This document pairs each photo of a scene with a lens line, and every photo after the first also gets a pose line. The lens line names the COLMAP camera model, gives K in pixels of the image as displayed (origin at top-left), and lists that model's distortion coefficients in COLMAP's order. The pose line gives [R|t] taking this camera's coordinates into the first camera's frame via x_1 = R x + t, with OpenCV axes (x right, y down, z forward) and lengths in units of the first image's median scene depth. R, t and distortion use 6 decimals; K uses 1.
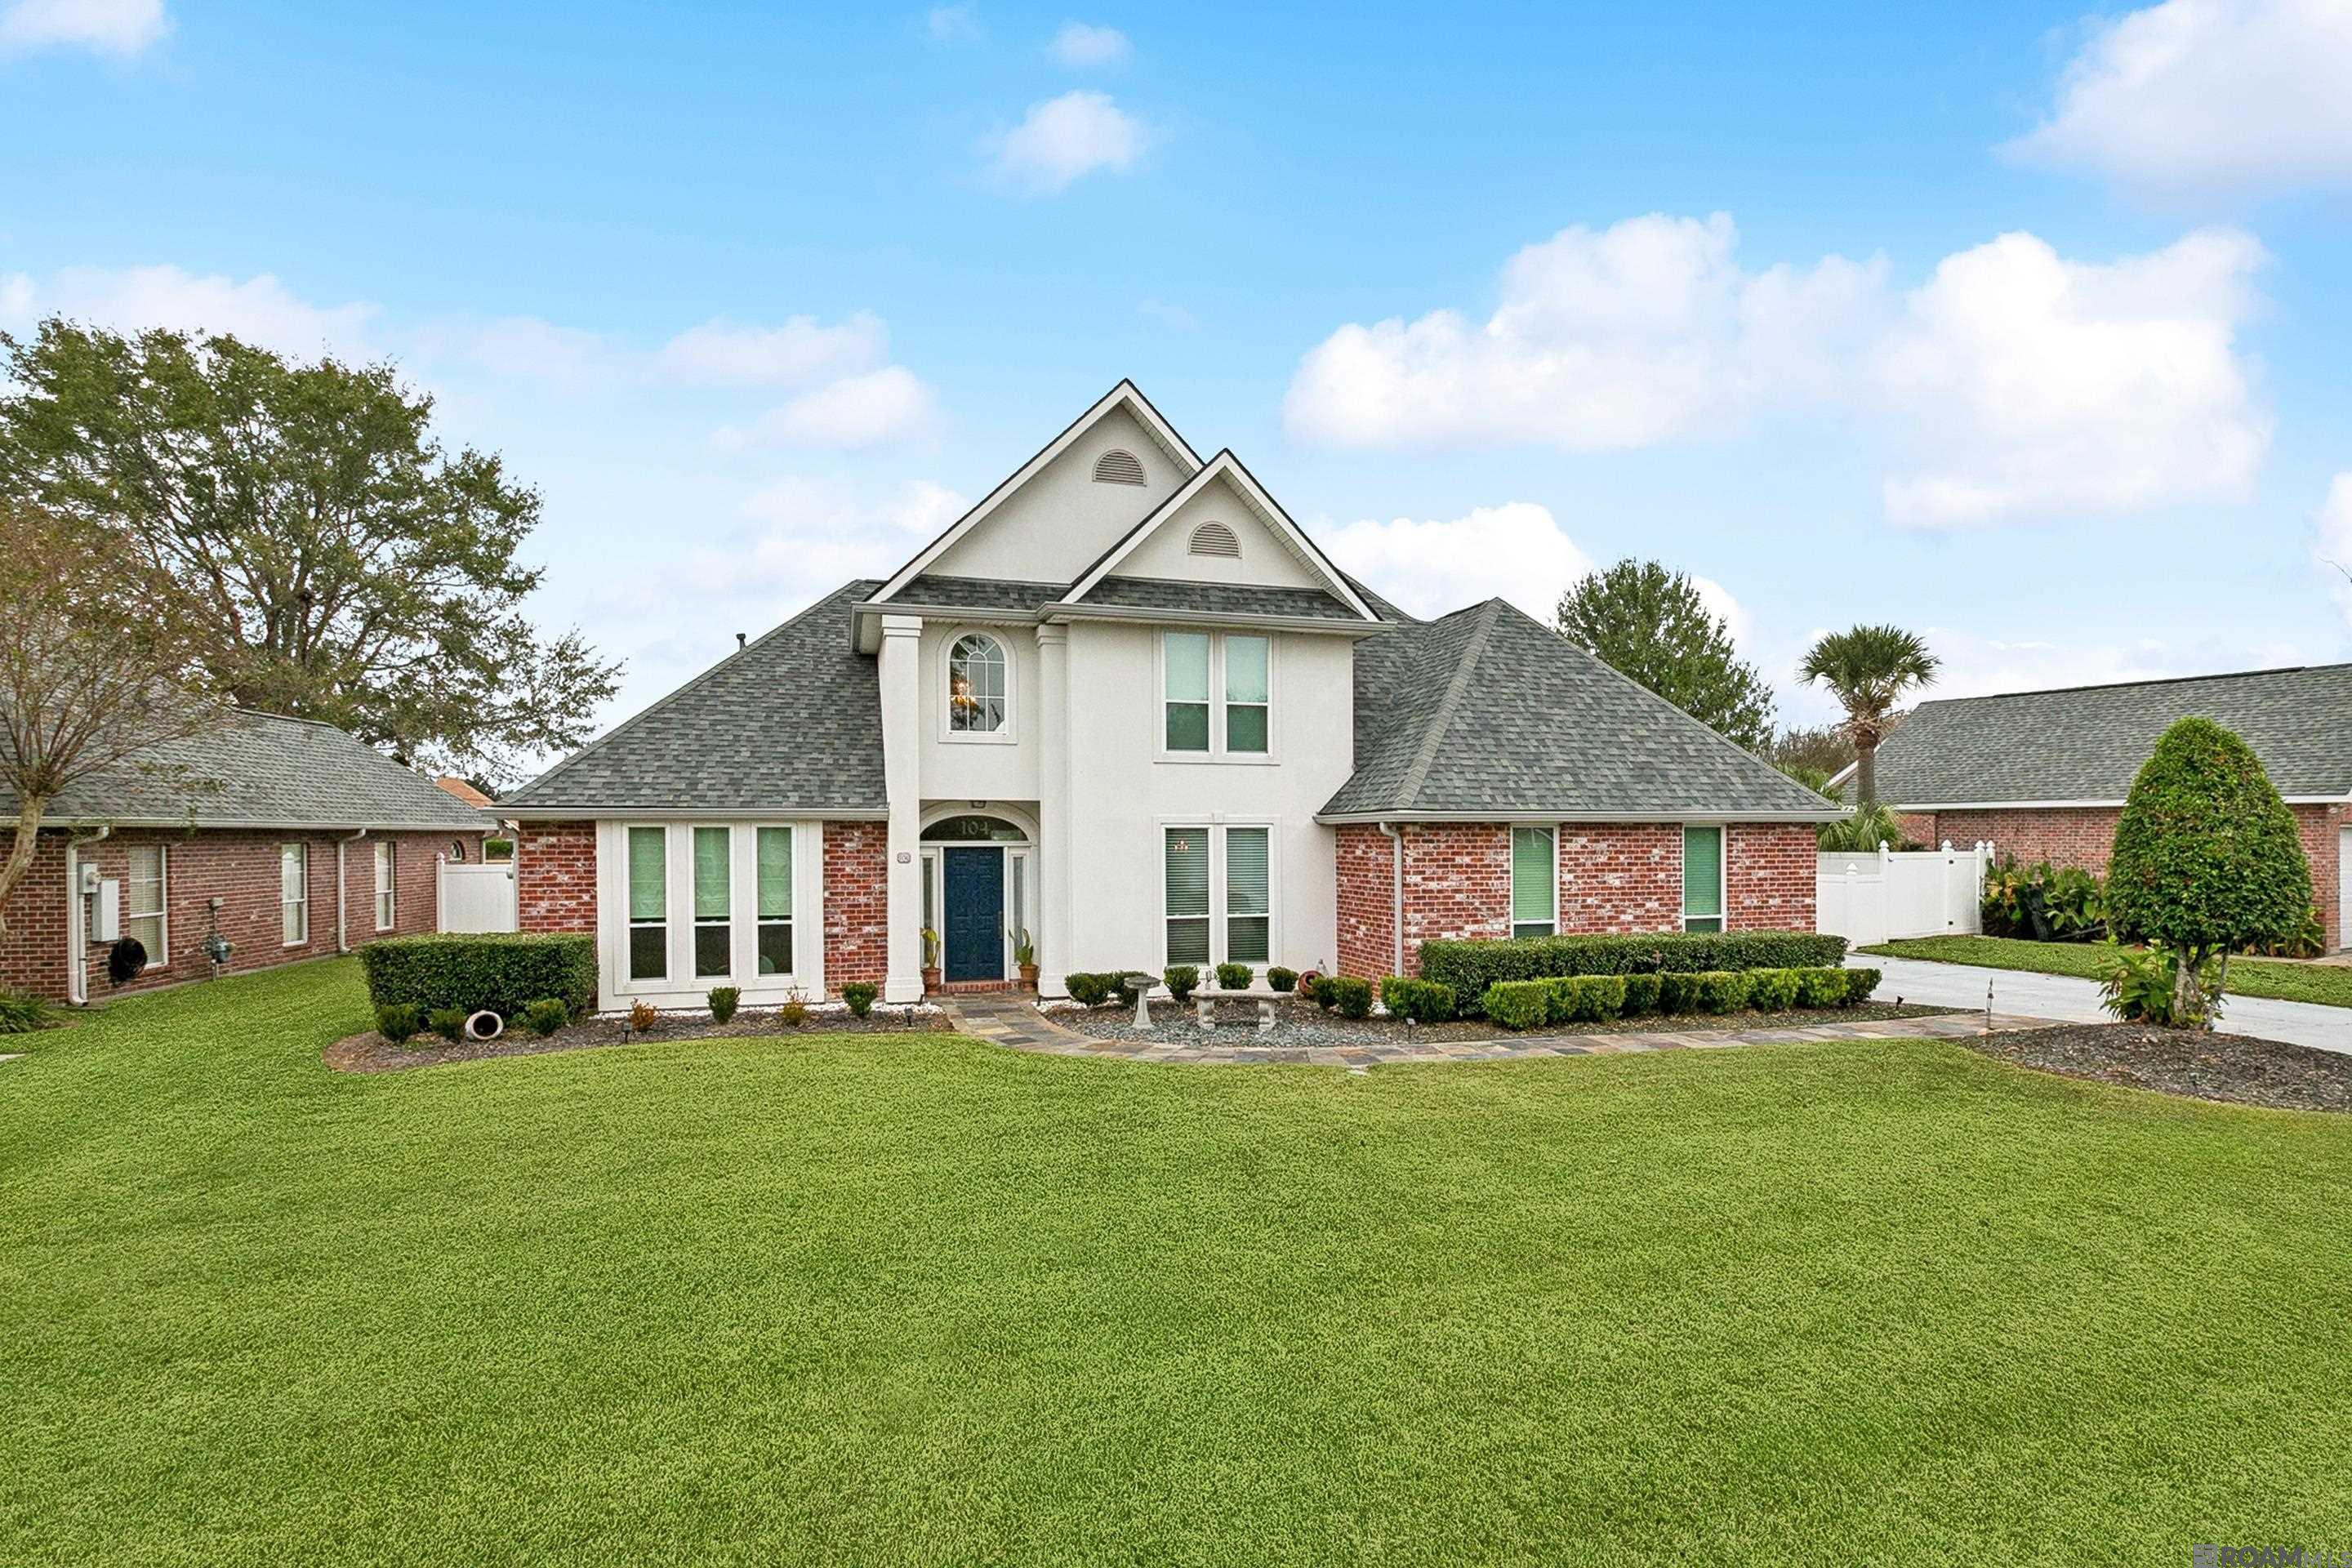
lens RADIAL K [[1056.1, 0, 1181.6], [0, 1056.1, 790.6], [0, 0, 1]] dist [0.004074, -0.001465]
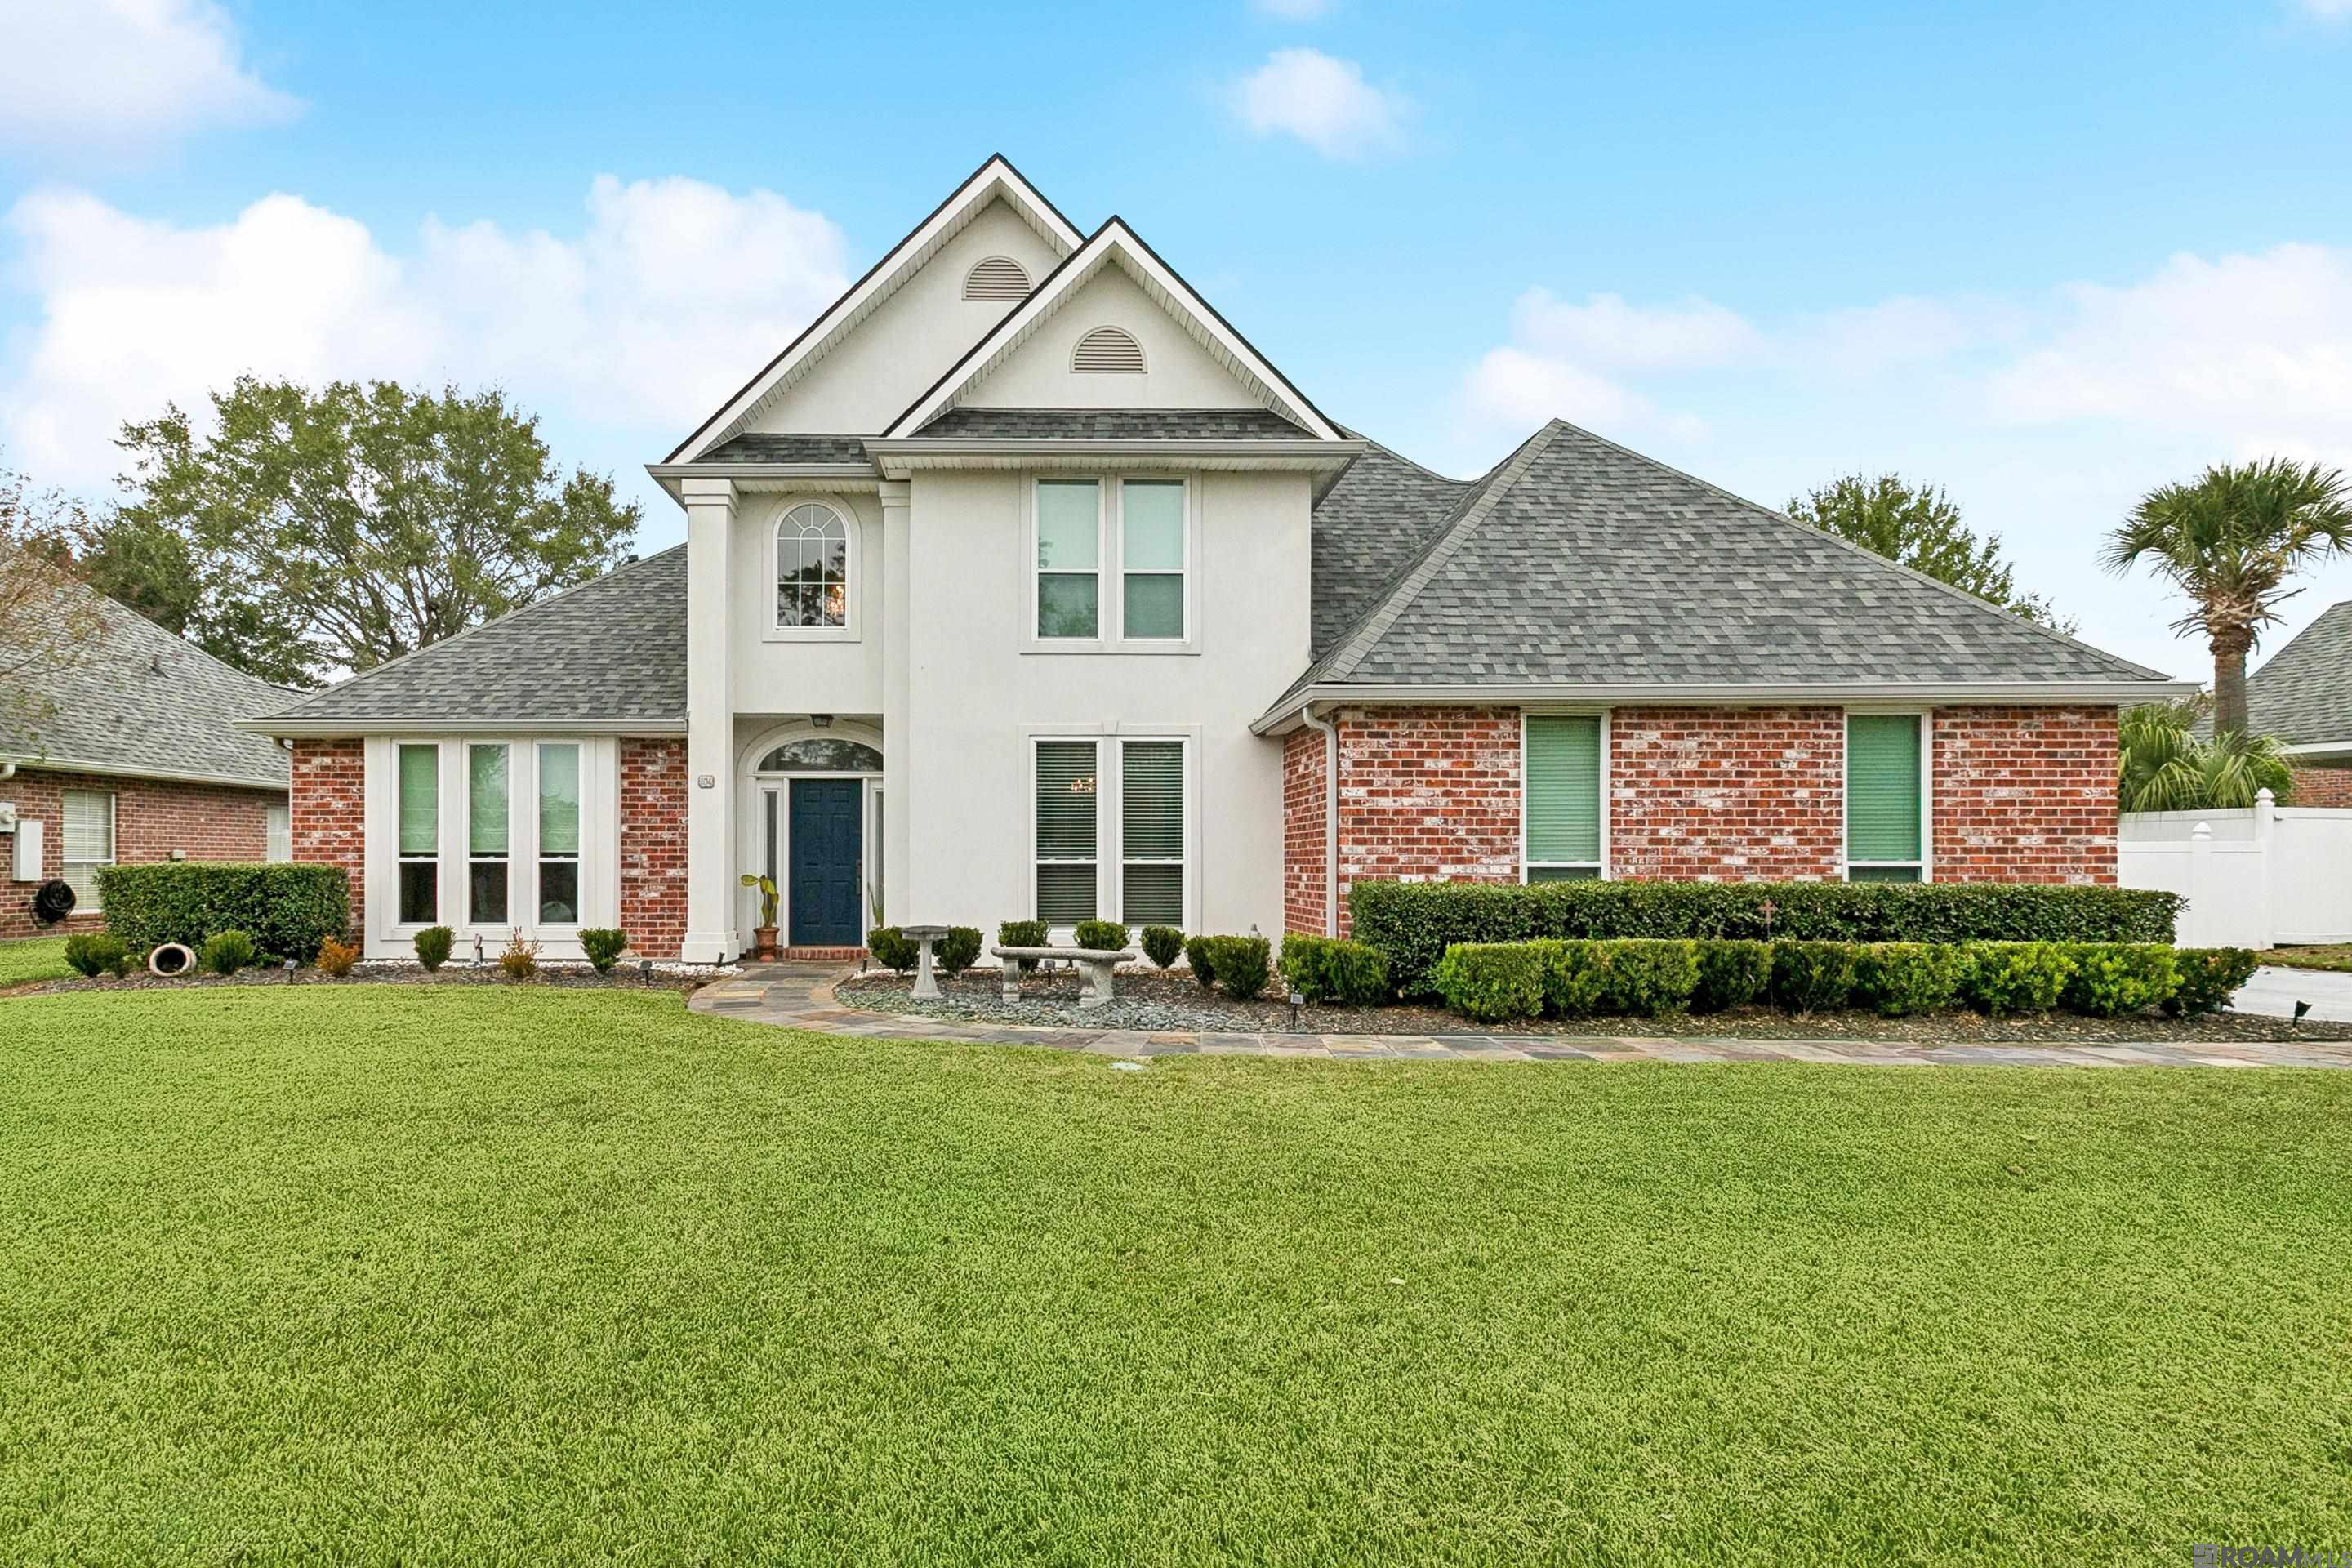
lens RADIAL K [[1056.1, 0, 1056.9], [0, 1056.1, 819.6], [0, 0, 1]] dist [0.004074, -0.001465]
pose [[0.964964, -0.005430, -0.262326, 0.193910], [0.006946, 0.999964, 0.004852, 0.086801], [0.262290, -0.006504, 0.964967, 0.290939]]
